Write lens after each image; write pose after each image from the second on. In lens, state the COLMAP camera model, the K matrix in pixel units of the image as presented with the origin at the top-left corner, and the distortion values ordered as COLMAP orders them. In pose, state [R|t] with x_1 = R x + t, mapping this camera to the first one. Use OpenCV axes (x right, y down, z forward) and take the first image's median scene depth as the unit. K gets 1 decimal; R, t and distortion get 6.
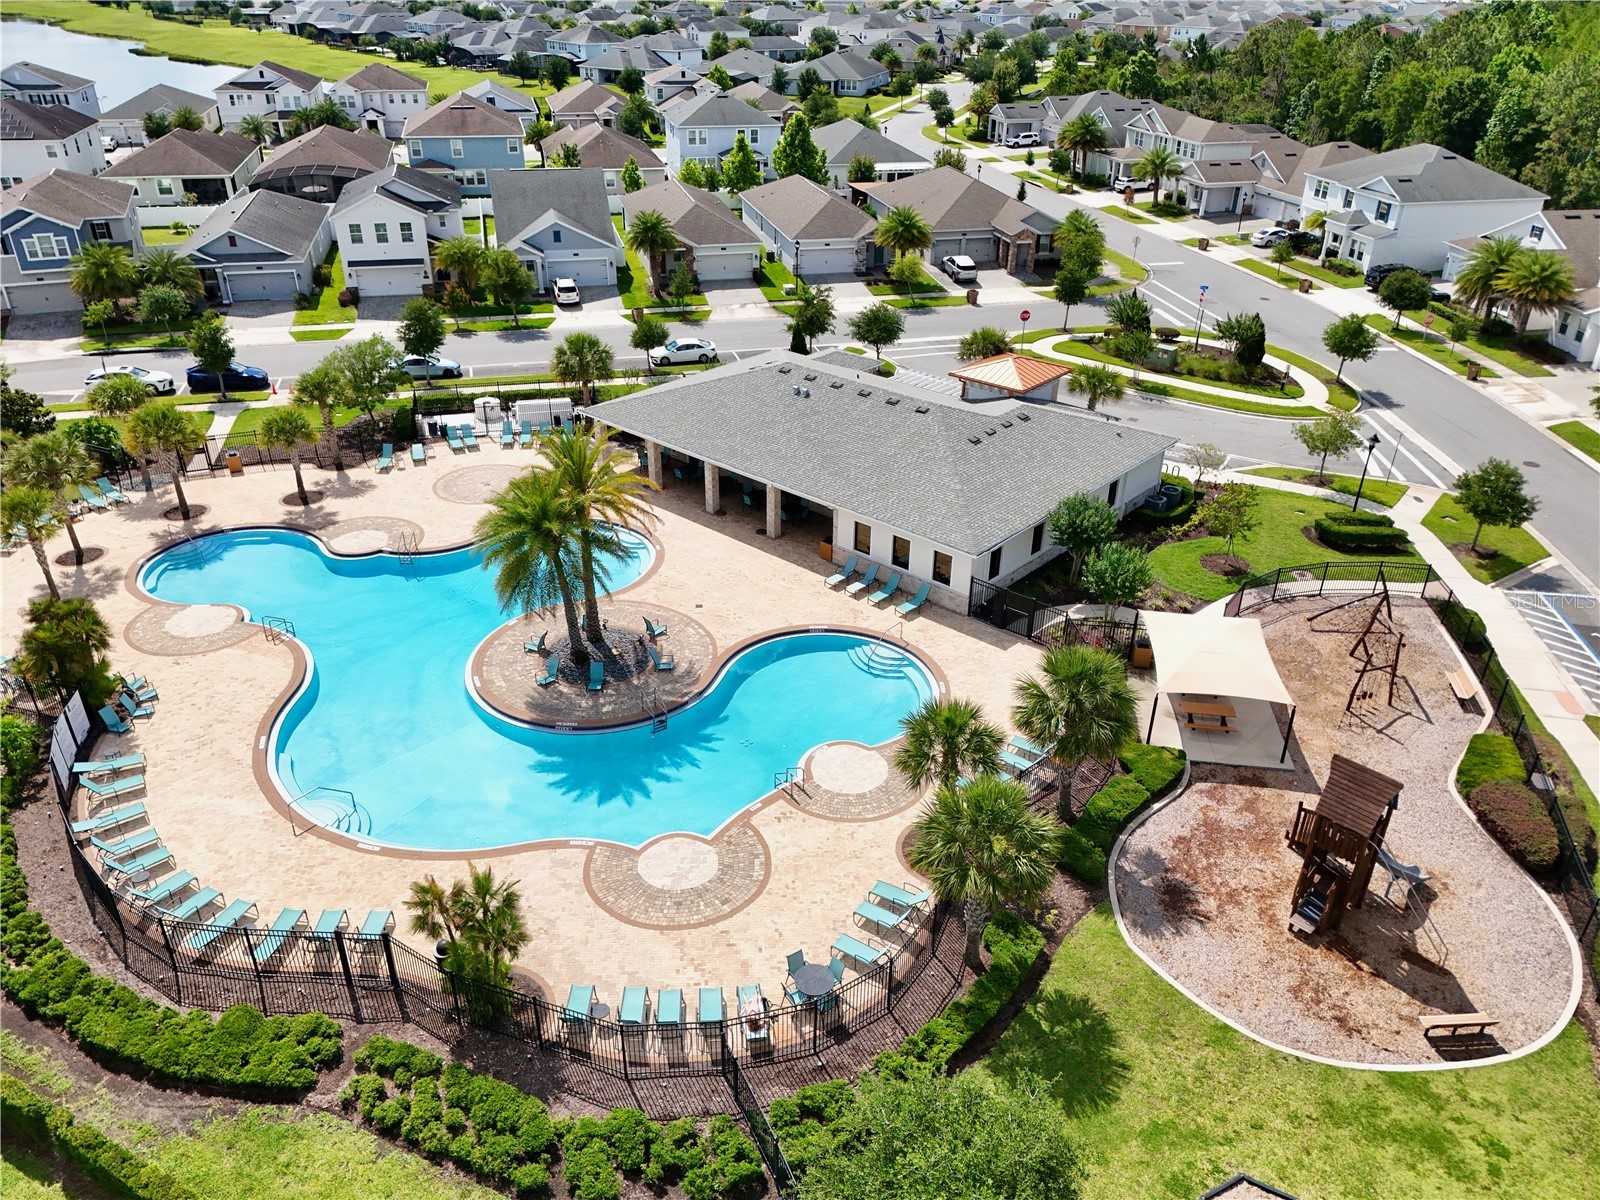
lens RADIAL K [[1183.7, 0, 801.6], [0, 1183.7, 594.8], [0, 0, 1]] dist [0.055372, -0.040300]
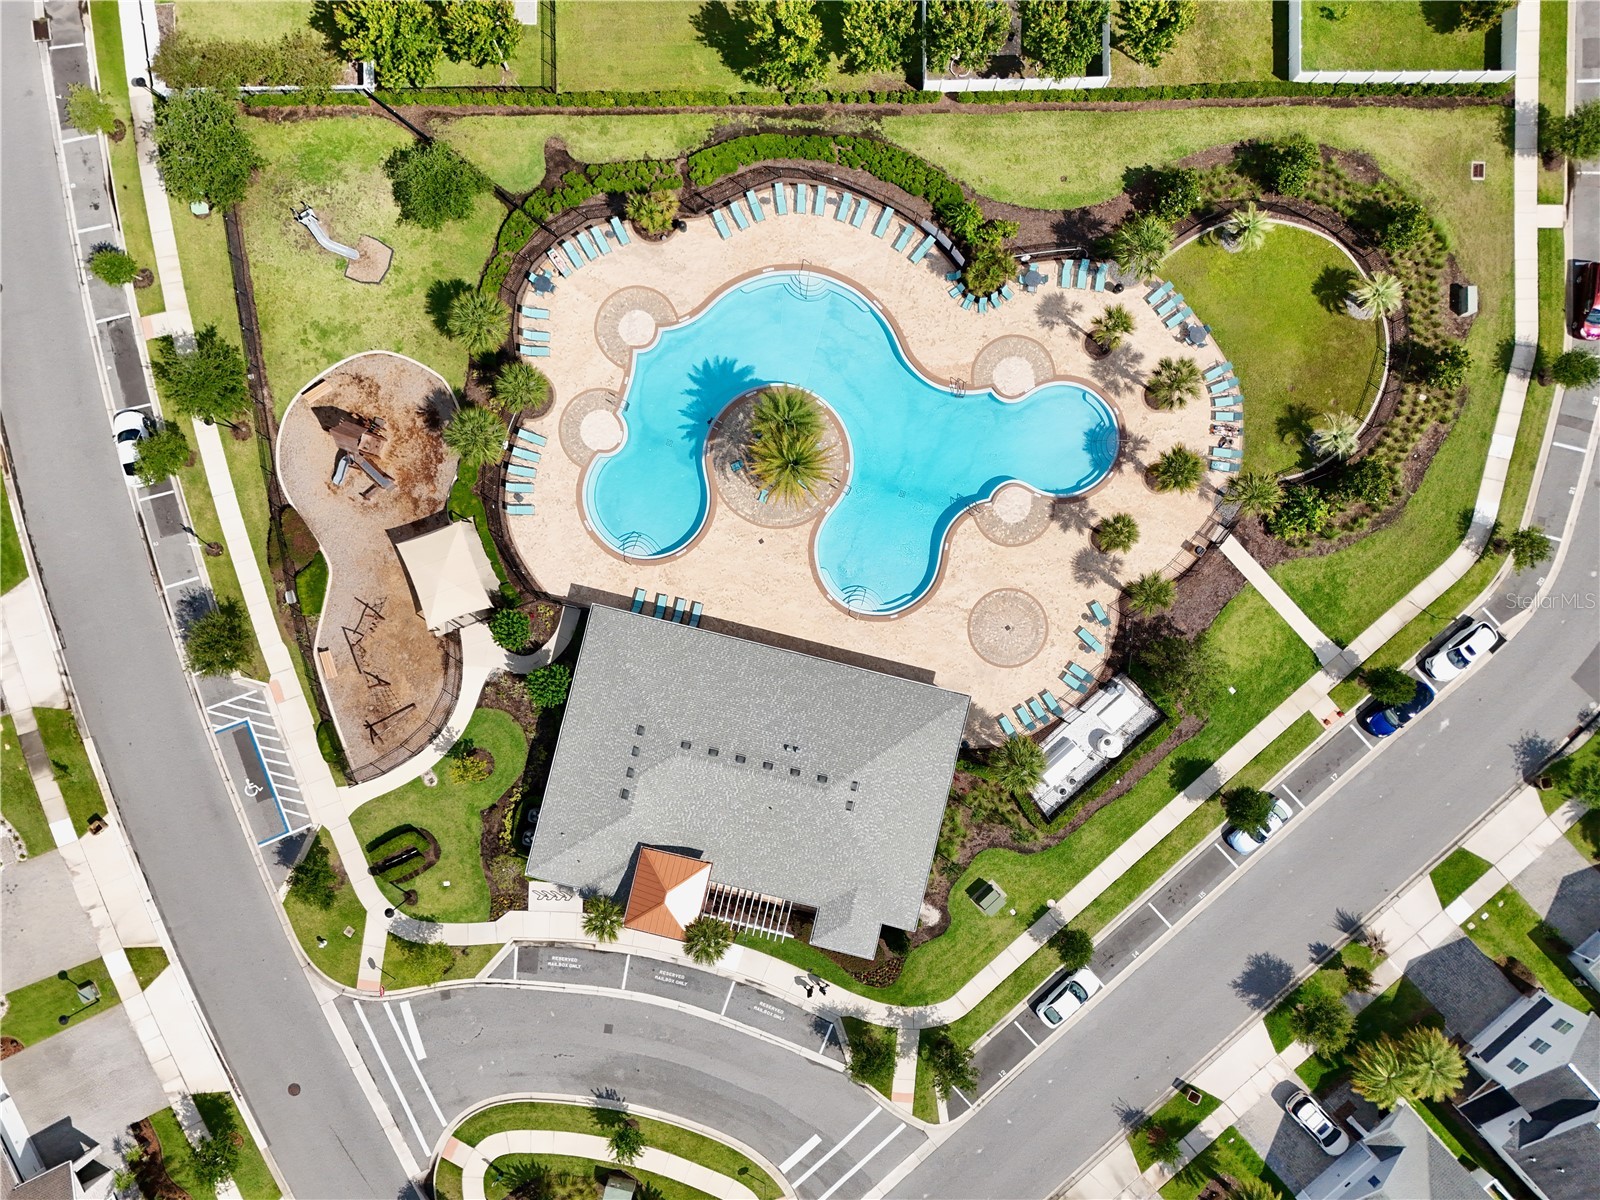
lens RADIAL K [[1183.7, 0, 799.0], [0, 1183.7, 637.3], [0, 0, 1]] dist [0.055372, -0.040300]
pose [[-0.883801, 0.467845, -0.004008, -0.053077], [-0.231199, -0.429276, 0.873080, -1.144188], [0.406746, 0.772556, 0.487560, 0.281889]]
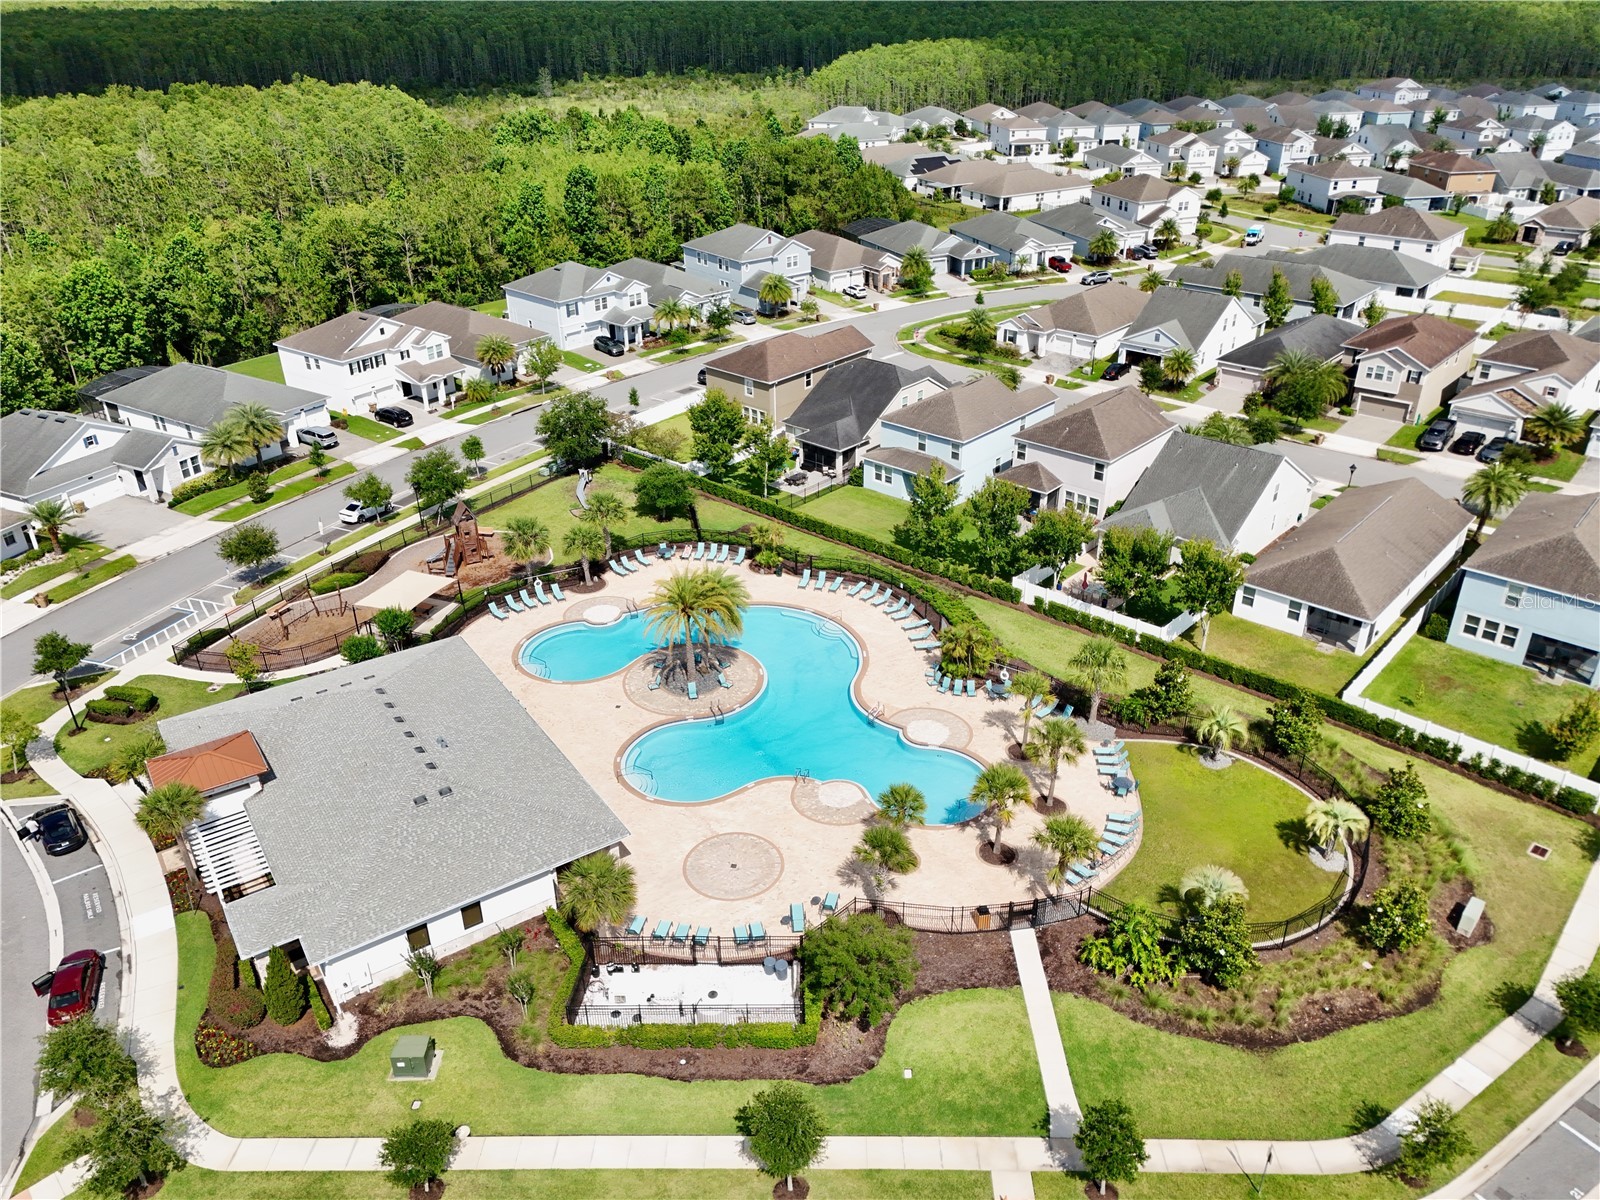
lens RADIAL K [[1183.7, 0, 803.4], [0, 1183.7, 607.1], [0, 0, 1]] dist [0.055372, -0.040300]
pose [[-0.968002, -0.121008, 0.219840, -0.509854], [0.117336, 0.556133, 0.822769, -1.028316], [-0.221822, 0.822237, -0.524139, 1.310932]]
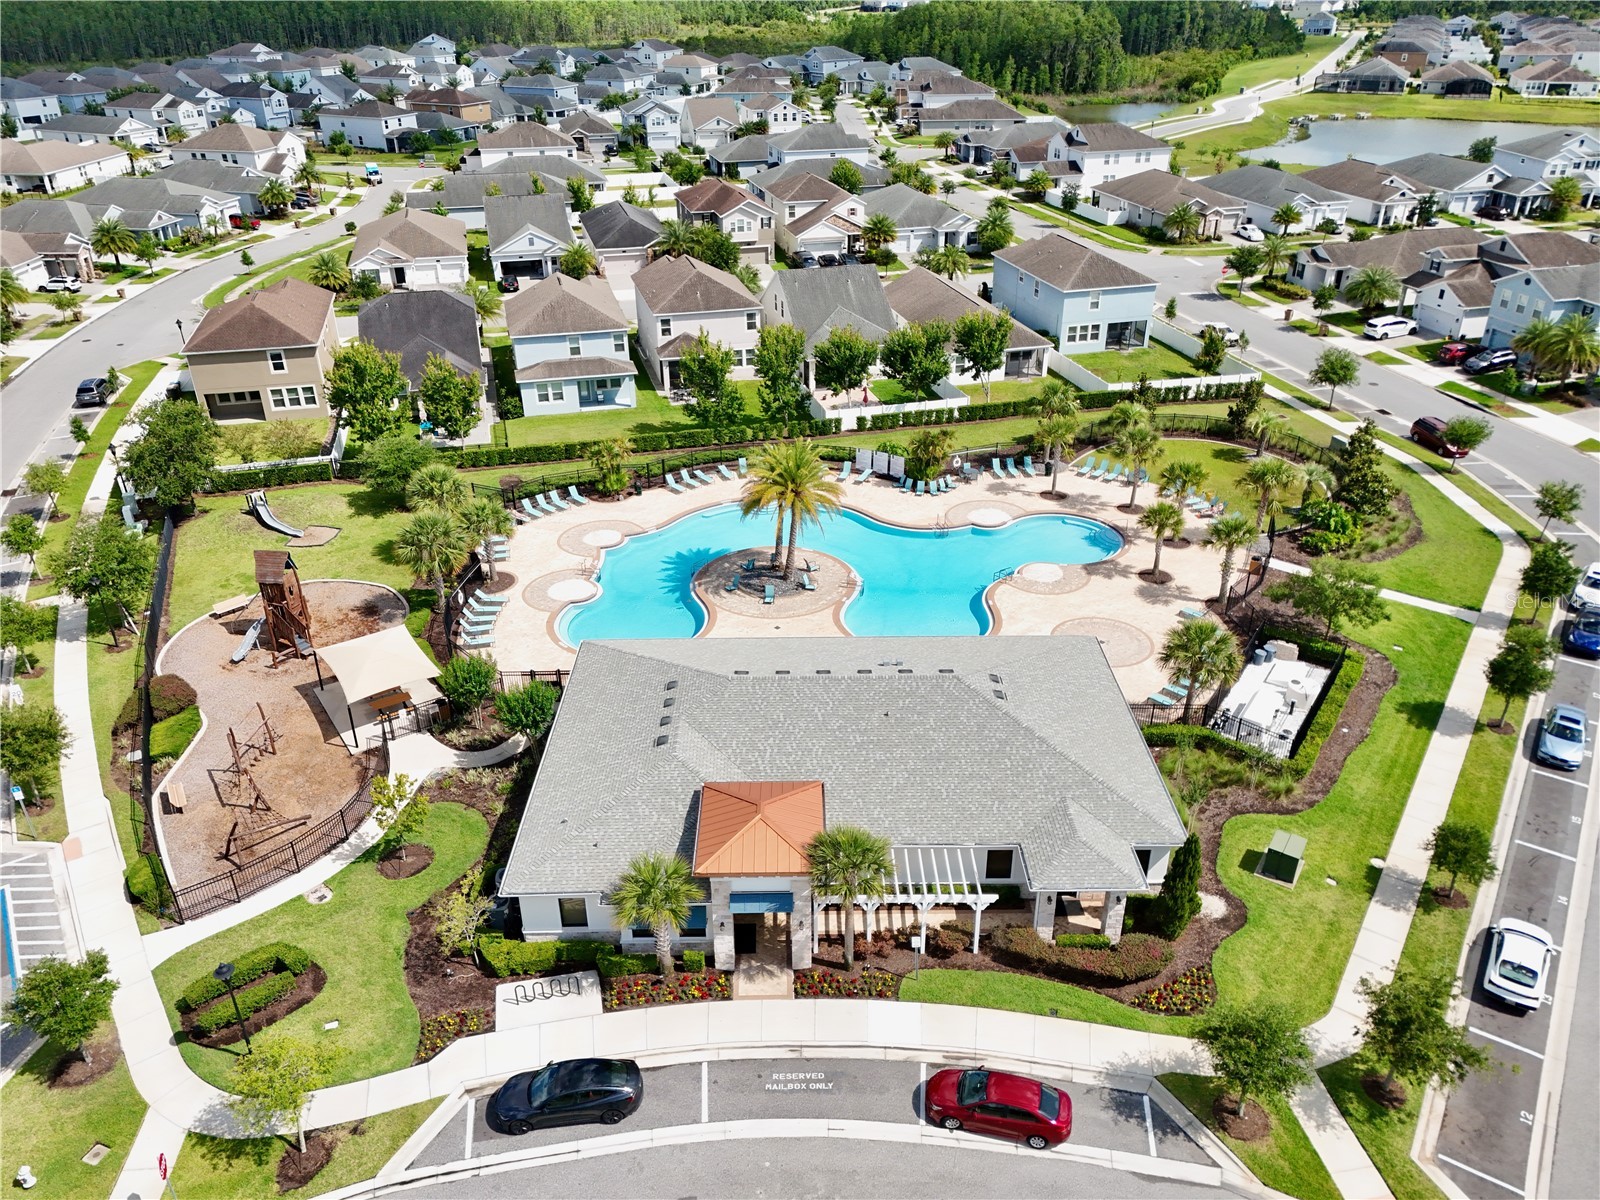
lens RADIAL K [[1183.7, 0, 805.9], [0, 1183.7, 611.1], [0, 0, 1]] dist [0.055372, -0.040300]
pose [[-0.742782, 0.313795, -0.591446, 0.519333], [-0.320812, 0.608553, 0.725771, -0.761196], [0.587669, 0.728832, -0.351353, 1.167265]]
